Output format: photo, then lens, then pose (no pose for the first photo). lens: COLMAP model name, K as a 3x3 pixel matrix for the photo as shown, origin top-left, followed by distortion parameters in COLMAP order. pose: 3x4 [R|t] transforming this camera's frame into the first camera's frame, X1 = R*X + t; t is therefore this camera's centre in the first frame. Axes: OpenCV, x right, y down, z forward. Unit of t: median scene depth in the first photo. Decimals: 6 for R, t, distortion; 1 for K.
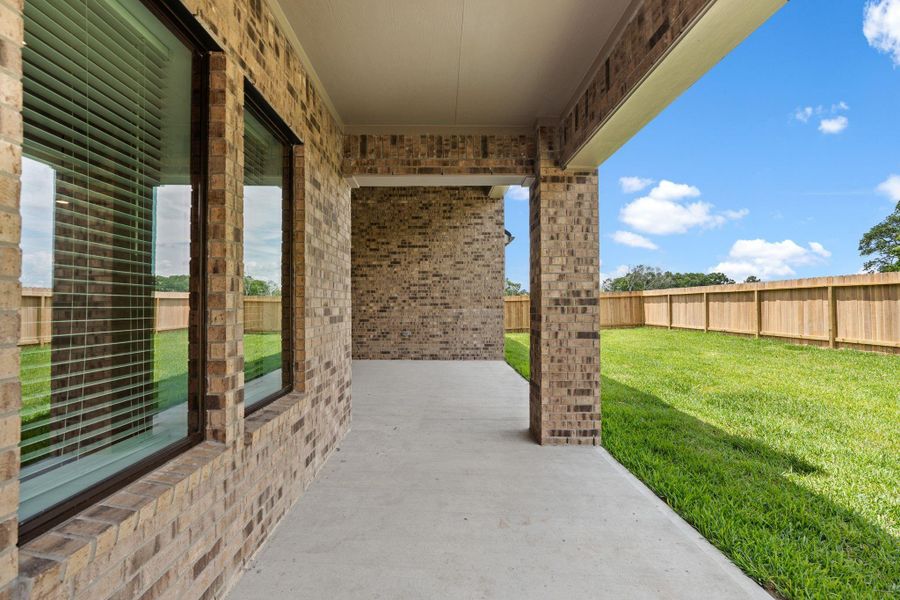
lens RADIAL K [[402.3, 0, 451.8], [0, 402.3, 298.2], [0, 0, 1]] dist [-0.009137, 0.003502]
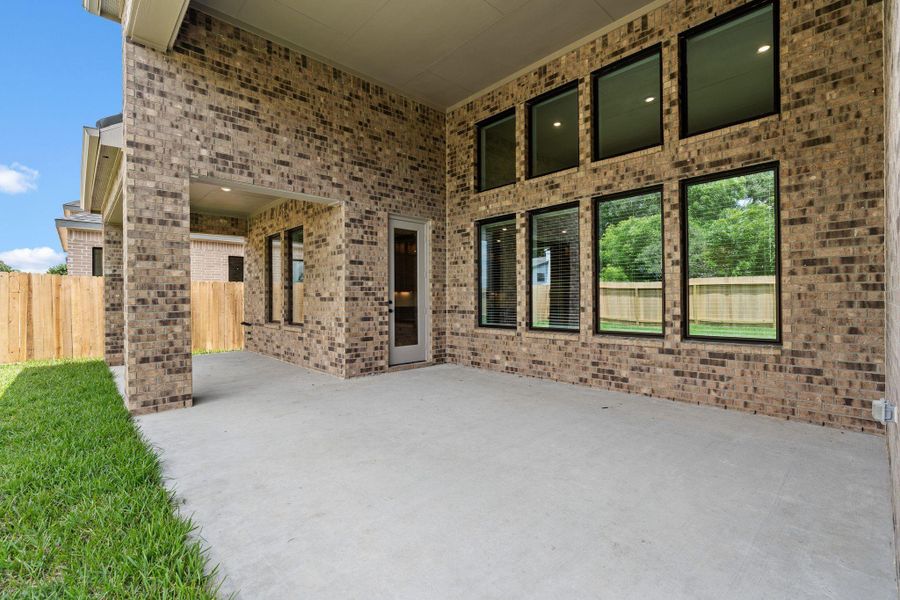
lens RADIAL K [[402.3, 0, 451.5], [0, 402.3, 298.2], [0, 0, 1]] dist [-0.009137, 0.003502]
pose [[-0.744516, 0.009504, -0.667538, 0.171911], [0.022421, 0.999691, -0.010773, 0.029946], [0.667229, -0.022987, -0.744498, 0.998166]]
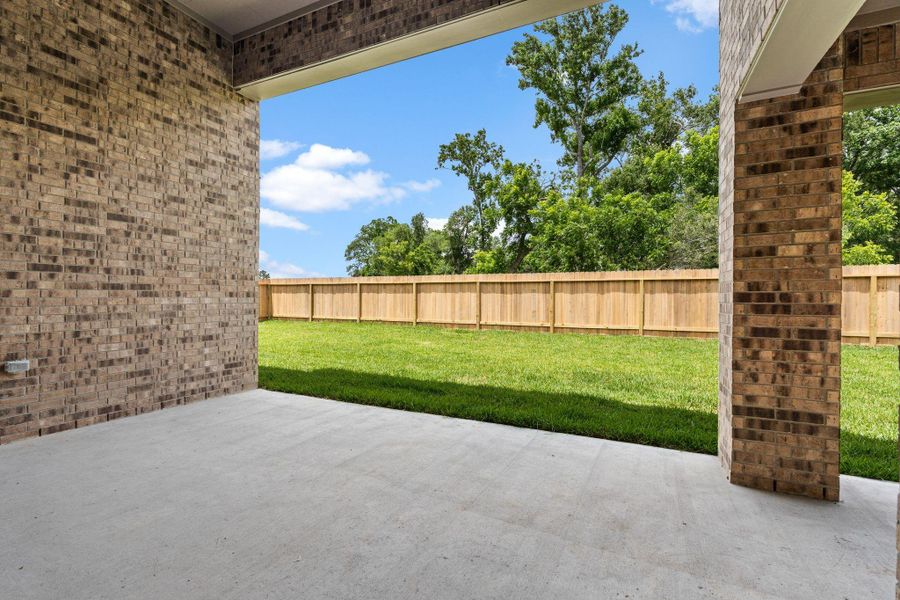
lens RADIAL K [[402.3, 0, 449.3], [0, 402.3, 298.0], [0, 0, 1]] dist [-0.009137, 0.003502]
pose [[0.449360, 0.005157, 0.893336, -0.257383], [-0.023866, 0.999696, 0.006234, 0.016456], [-0.893032, -0.024121, 0.449346, 0.502858]]
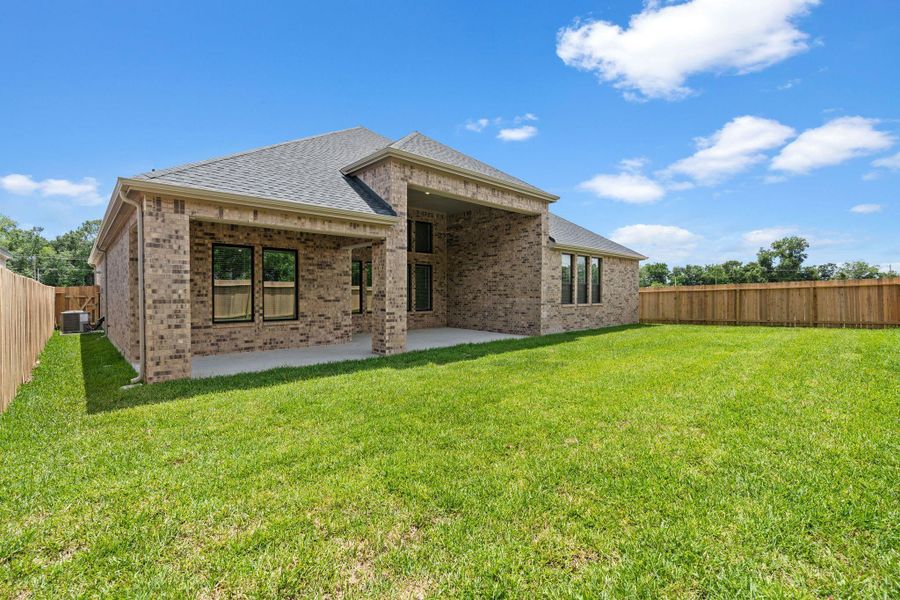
lens RADIAL K [[402.3, 0, 450.0], [0, 402.3, 297.7], [0, 0, 1]] dist [-0.009137, 0.003502]
pose [[0.667836, 0.014956, -0.744158, 0.919293], [0.008062, 0.999594, 0.027325, -0.015281], [0.744264, -0.024248, 0.667445, -0.107174]]
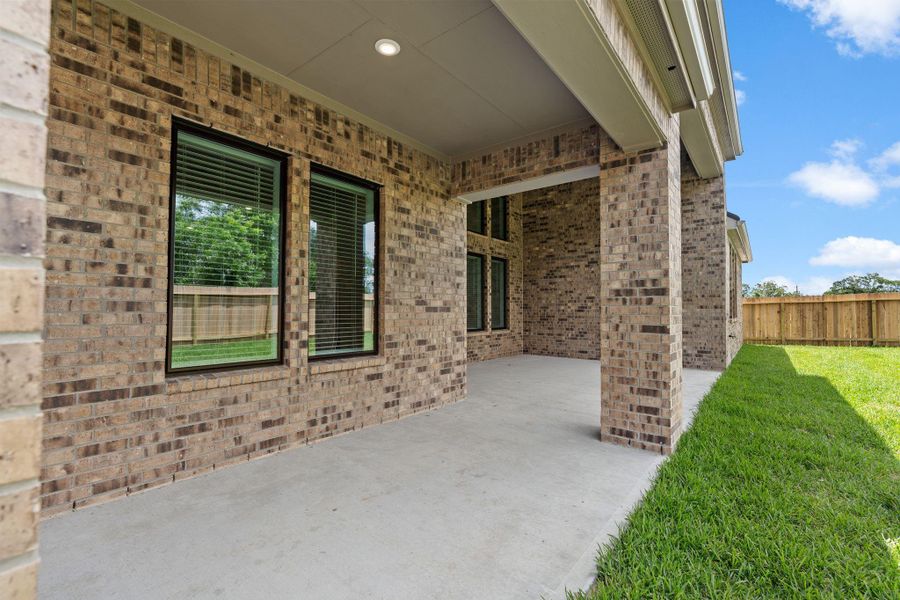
lens RADIAL K [[402.3, 0, 449.1], [0, 402.3, 298.4], [0, 0, 1]] dist [-0.009137, 0.003502]
pose [[0.771134, -0.011017, -0.636577, 0.218218], [0.003152, 0.999904, -0.013488, 0.013316], [0.636665, 0.008395, 0.771095, 0.007475]]
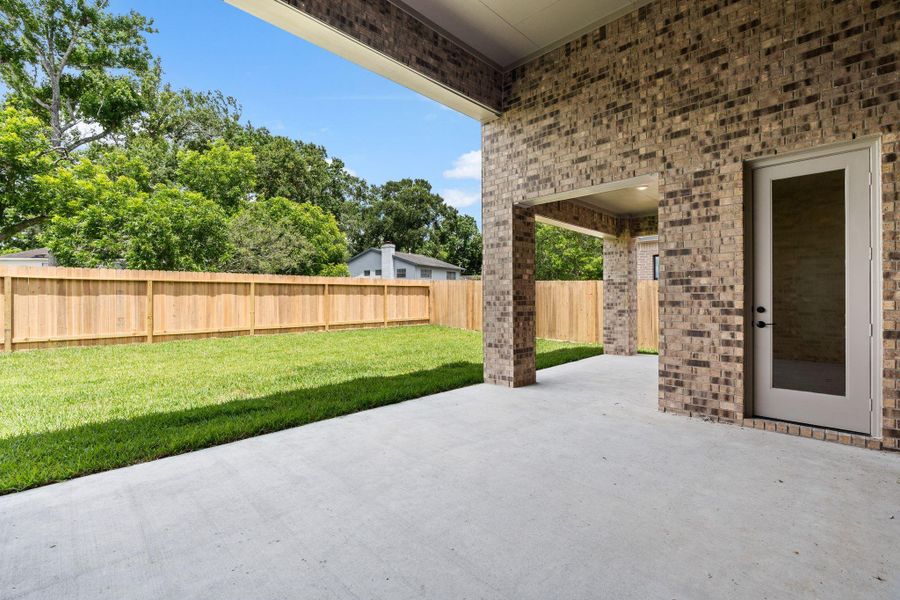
lens RADIAL K [[402.3, 0, 446.8], [0, 402.3, 299.0], [0, 0, 1]] dist [-0.009137, 0.003502]
pose [[-0.692768, 0.008148, 0.721114, -0.272513], [-0.005068, 0.999856, -0.016166, 0.024393], [-0.721143, -0.014854, -0.692627, 0.925838]]
